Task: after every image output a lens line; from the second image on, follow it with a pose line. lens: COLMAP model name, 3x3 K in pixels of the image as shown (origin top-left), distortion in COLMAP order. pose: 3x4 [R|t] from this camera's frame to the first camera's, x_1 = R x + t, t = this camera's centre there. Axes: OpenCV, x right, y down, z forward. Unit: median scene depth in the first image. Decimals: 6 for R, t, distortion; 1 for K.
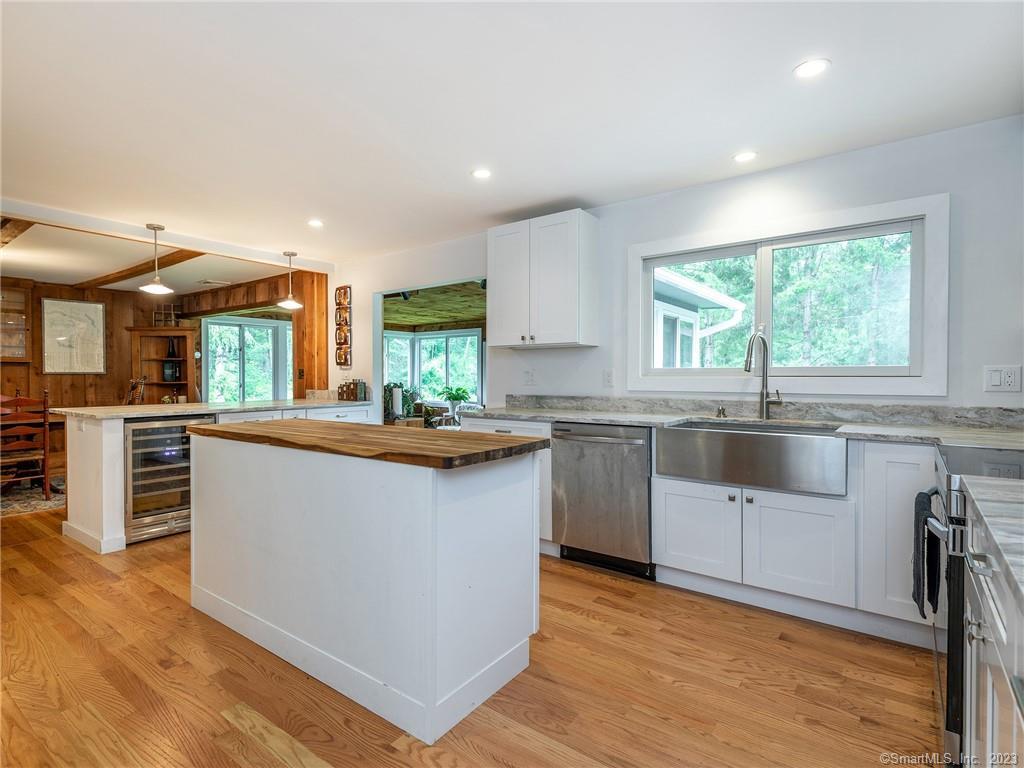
lens RADIAL K [[535.9, 0, 509.0], [0, 535.9, 384.4], [0, 0, 1]] dist [-0.000147, -0.000014]
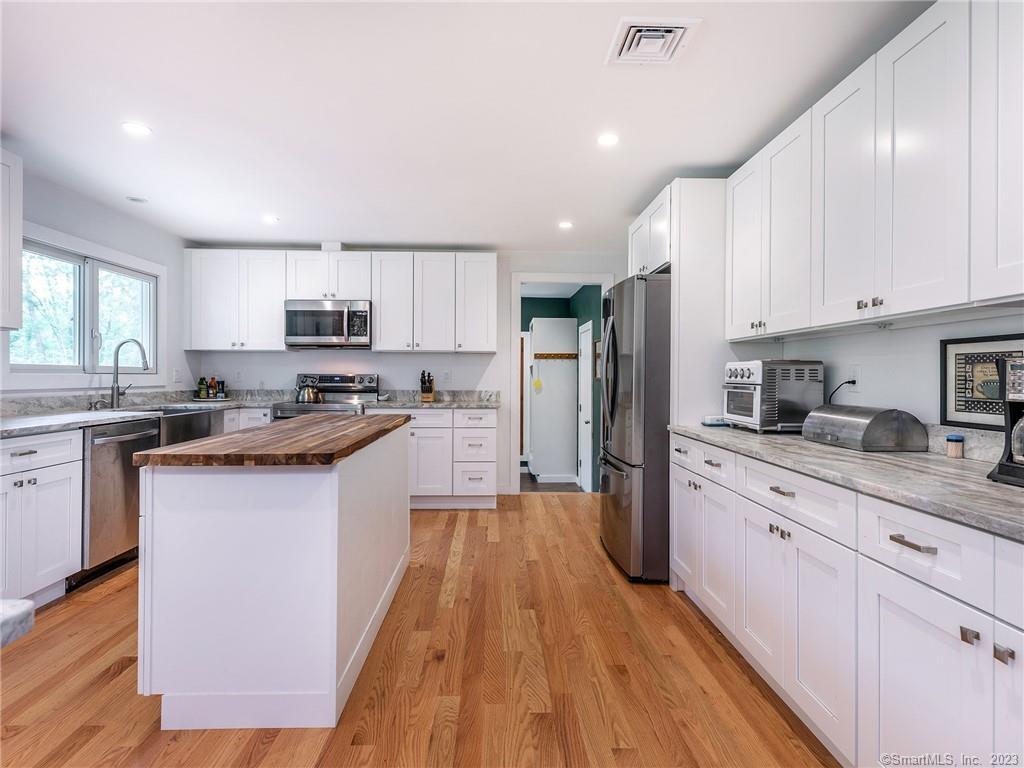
lens RADIAL K [[525.0, 0, 510.7], [0, 525.0, 378.0], [0, 0, 1]] dist [-0.001283, -0.000303]
pose [[-0.622513, -0.013417, 0.782494, -1.139753], [-0.004583, 0.999898, 0.013499, -0.027997], [-0.782596, 0.004817, -0.622512, 1.142634]]
